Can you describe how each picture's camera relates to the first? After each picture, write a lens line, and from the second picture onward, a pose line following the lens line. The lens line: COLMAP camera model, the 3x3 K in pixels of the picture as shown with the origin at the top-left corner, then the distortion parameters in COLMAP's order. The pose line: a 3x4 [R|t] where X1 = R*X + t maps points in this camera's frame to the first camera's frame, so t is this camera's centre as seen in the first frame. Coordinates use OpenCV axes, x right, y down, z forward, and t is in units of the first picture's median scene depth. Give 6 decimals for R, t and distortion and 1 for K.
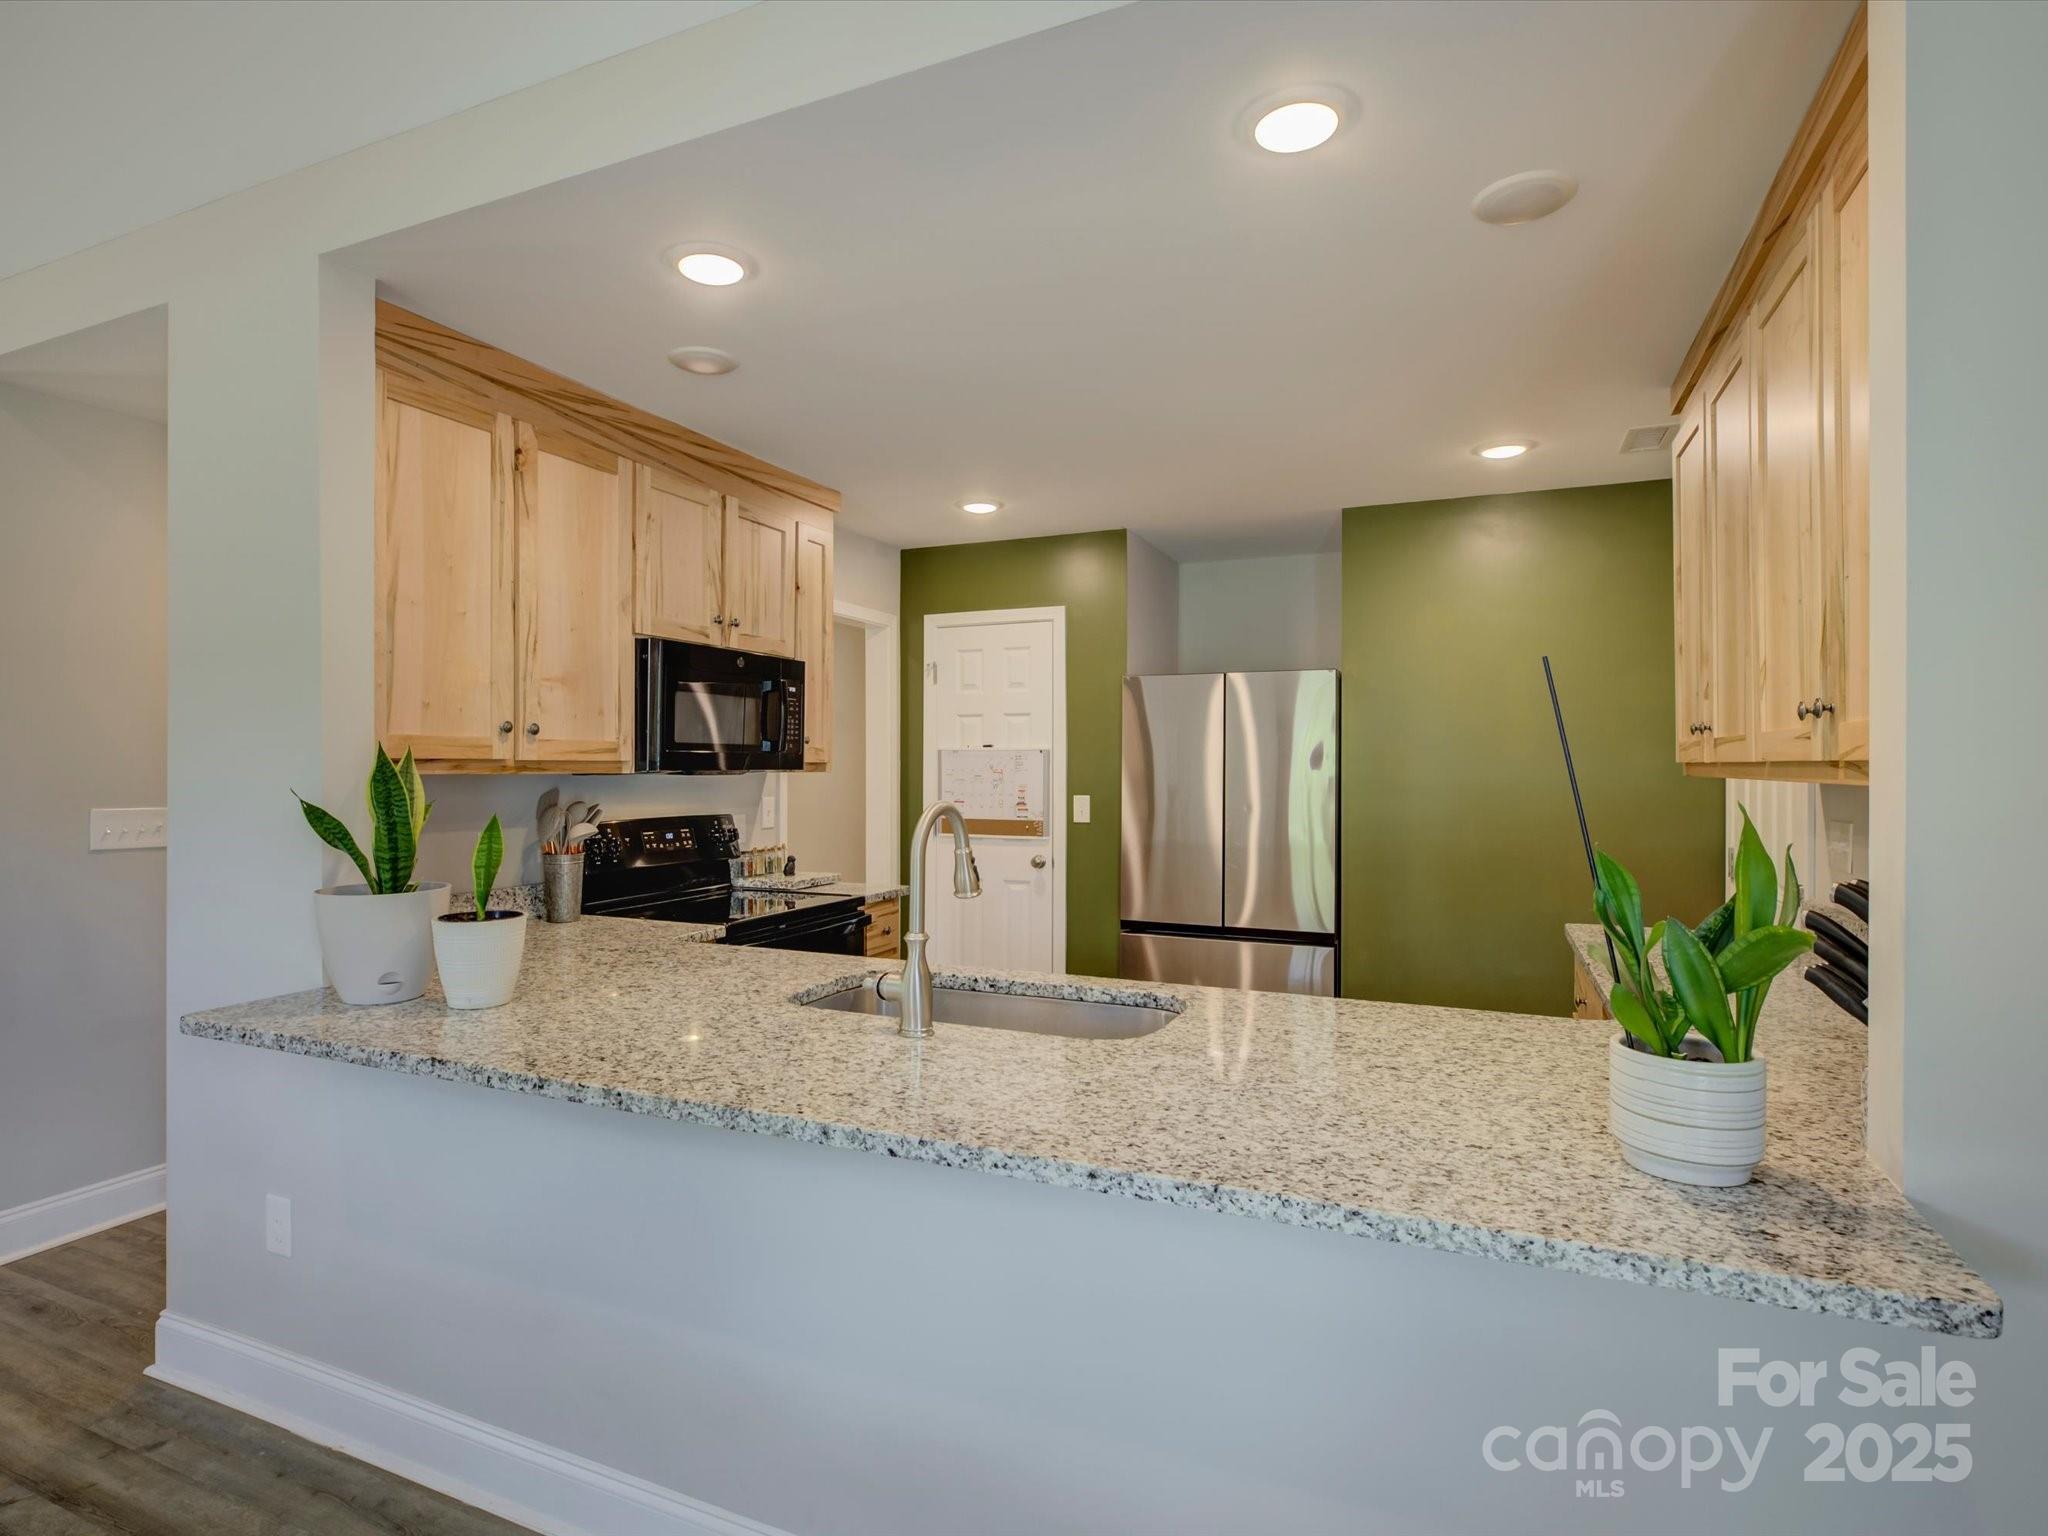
lens RADIAL K [[1055.4, 0, 1014.6], [0, 1055.4, 769.8], [0, 0, 1]] dist [-0.000878, 0.000721]
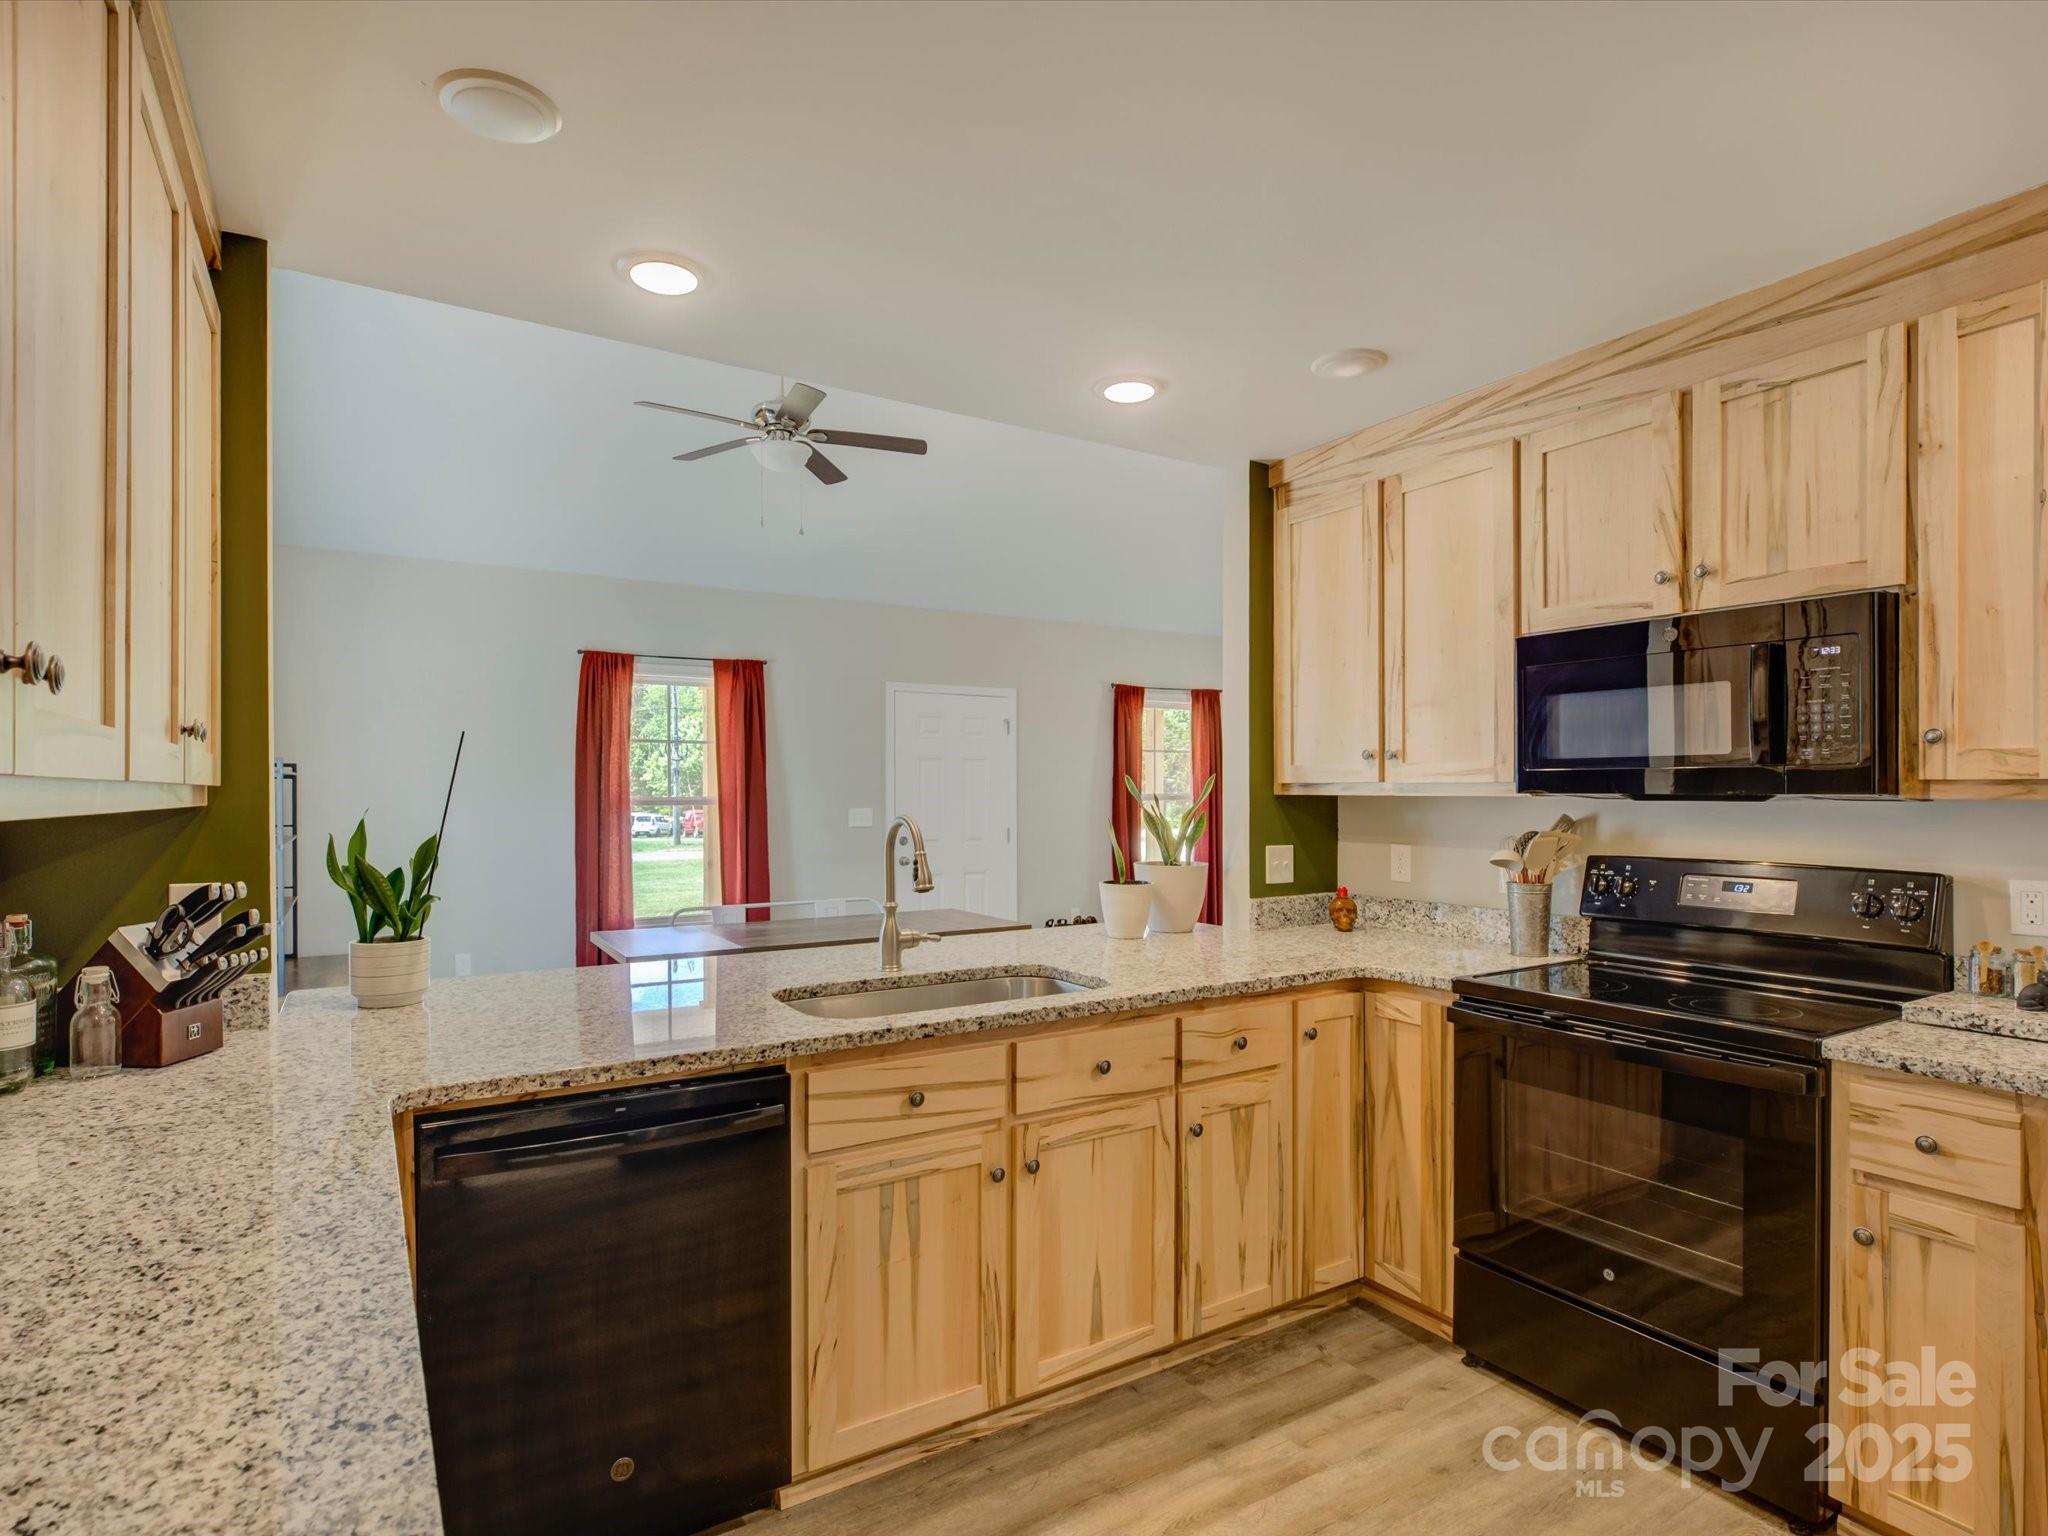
lens RADIAL K [[1069.0, 0, 1025.5], [0, 1069.0, 797.3], [0, 0, 1]] dist [0.002060, -0.000288]
pose [[-0.555837, 0.003205, -0.831285, 0.595842], [-0.004627, 0.999965, 0.006949, -0.000053], [0.831279, 0.007708, -0.555803, 1.148944]]
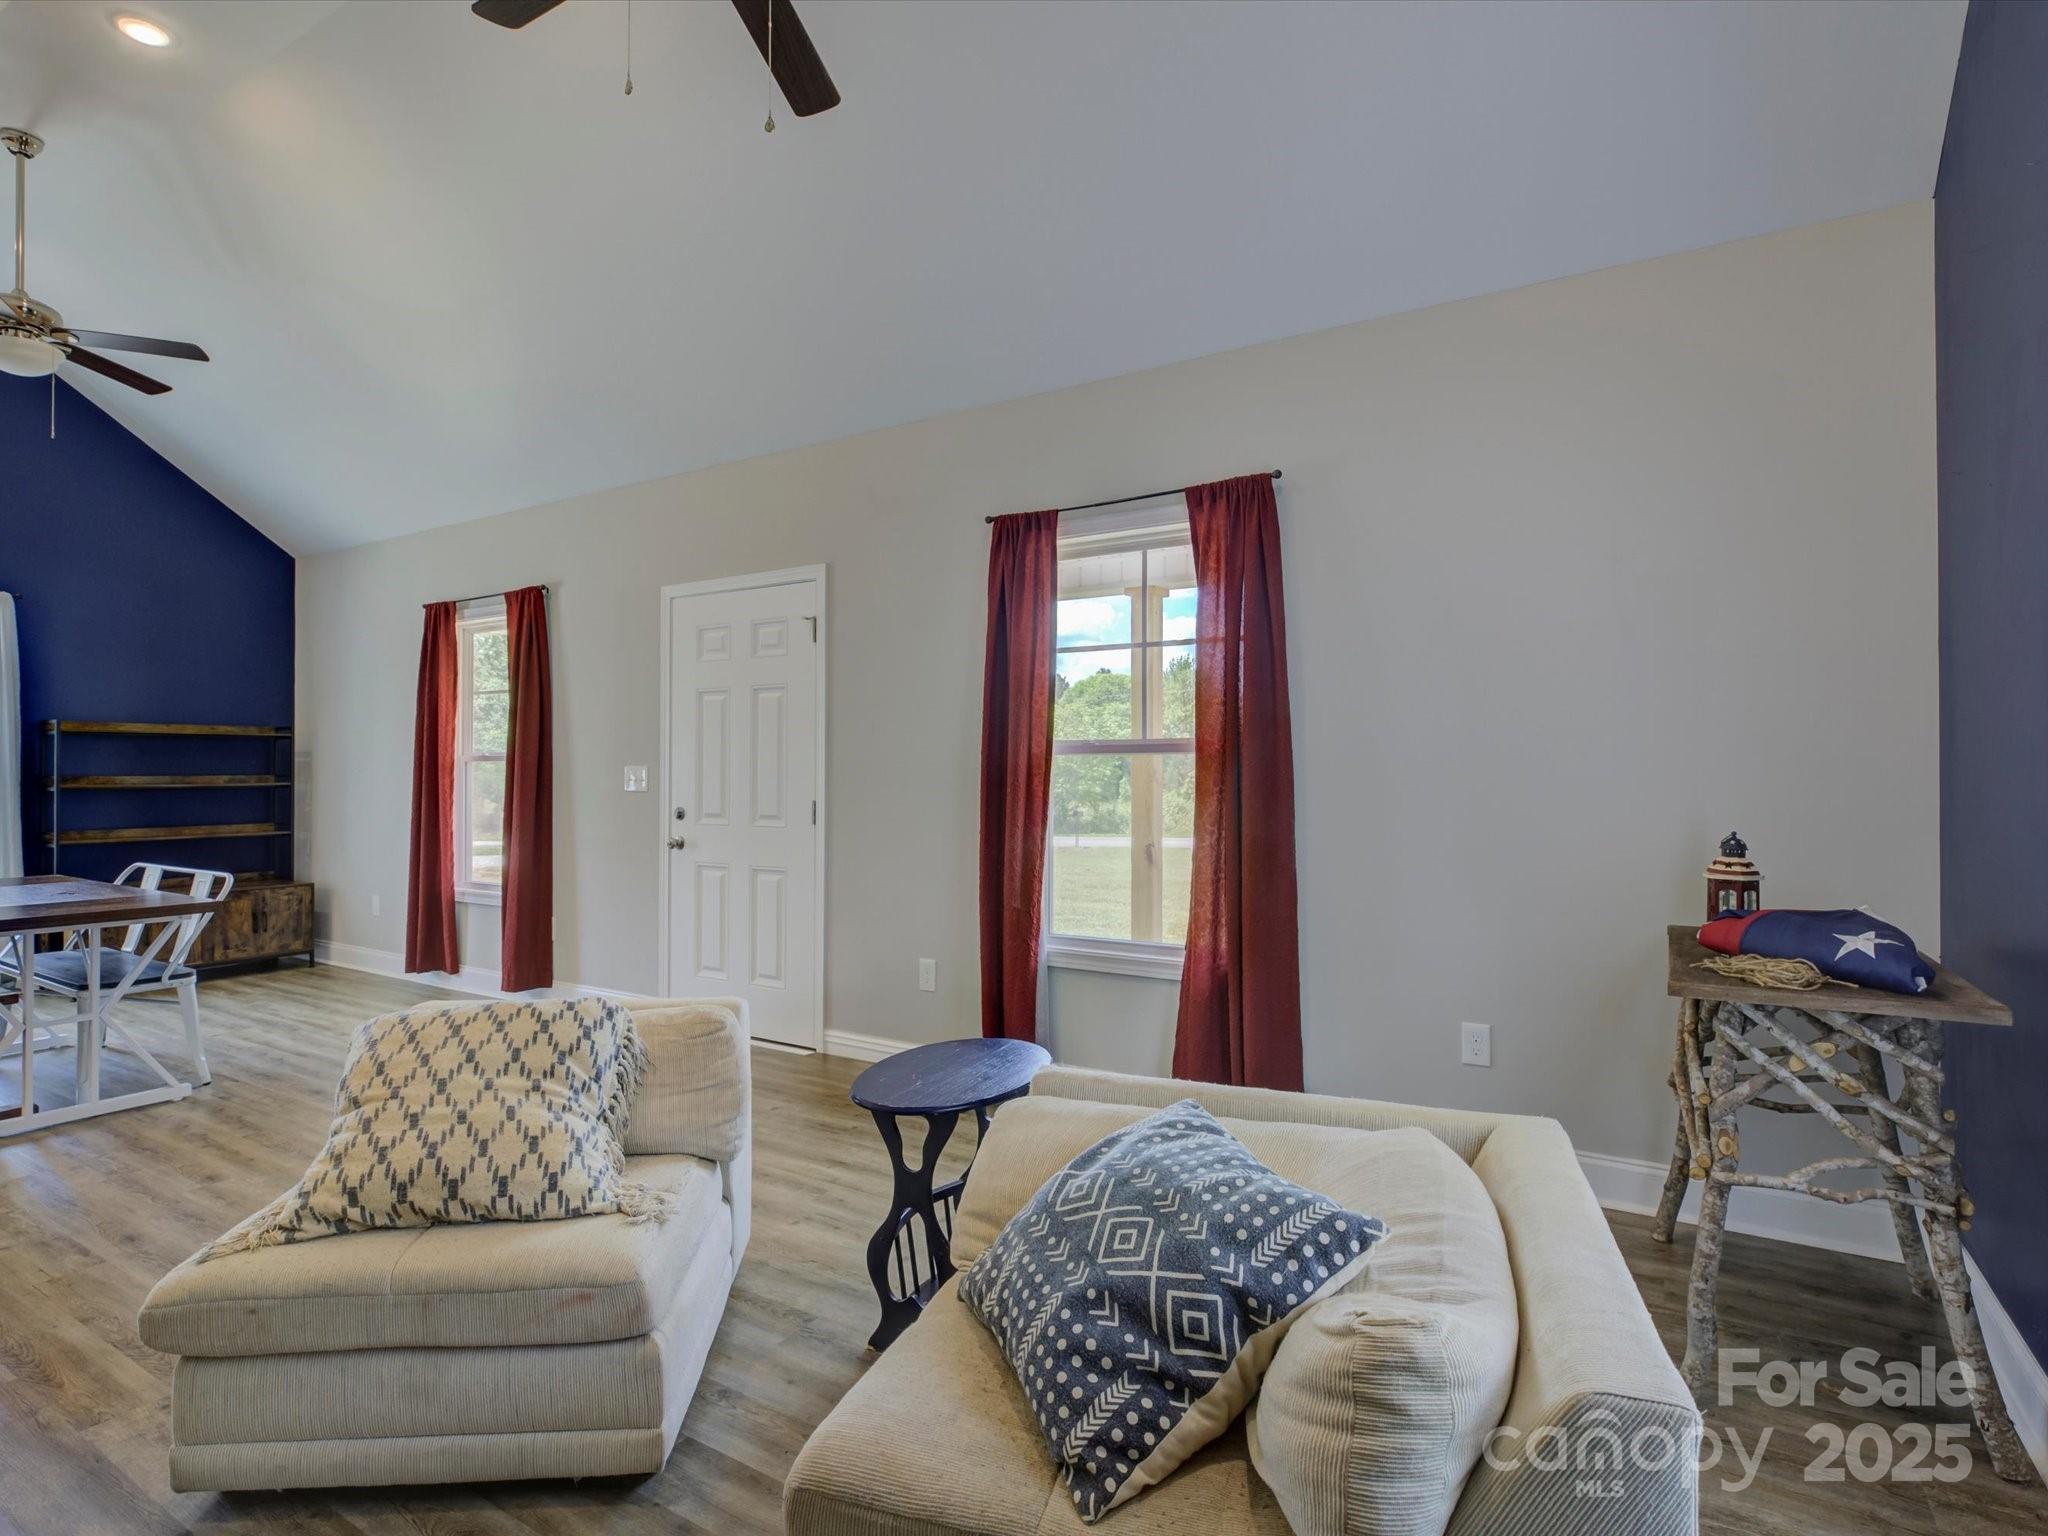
lens RADIAL K [[1105.4, 0, 1024.0], [0, 1105.4, 768.0], [0, 0, 1]] dist [-0.000739, -0.000255]
pose [[-0.984814, -0.000457, 0.173611, -1.922696], [0.000296, 0.999991, 0.004311, 0.035777], [-0.173612, 0.004297, -0.984805, 1.178227]]
